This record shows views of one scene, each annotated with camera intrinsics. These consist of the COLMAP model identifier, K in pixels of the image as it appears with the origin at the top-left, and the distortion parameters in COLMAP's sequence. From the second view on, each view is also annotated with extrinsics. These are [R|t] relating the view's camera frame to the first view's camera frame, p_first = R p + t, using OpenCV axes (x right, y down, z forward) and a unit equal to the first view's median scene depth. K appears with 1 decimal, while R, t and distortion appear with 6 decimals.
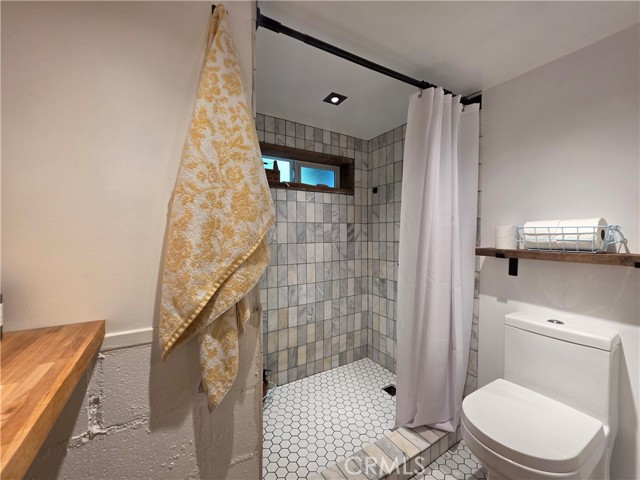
lens RADIAL K [[257.4, 0, 319.1], [0, 257.4, 241.6], [0, 0, 1]] dist [0.003991, -0.001161]
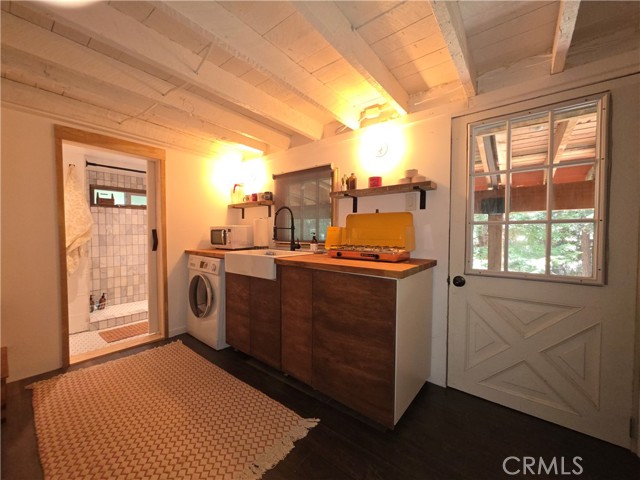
lens RADIAL K [[257.4, 0, 321.0], [0, 257.4, 242.3], [0, 0, 1]] dist [0.003991, -0.001161]
pose [[0.937842, -0.004615, 0.347032, 0.653410], [0.003430, 0.999986, 0.004028, 0.063072], [-0.347046, -0.002587, 0.937845, -1.446565]]
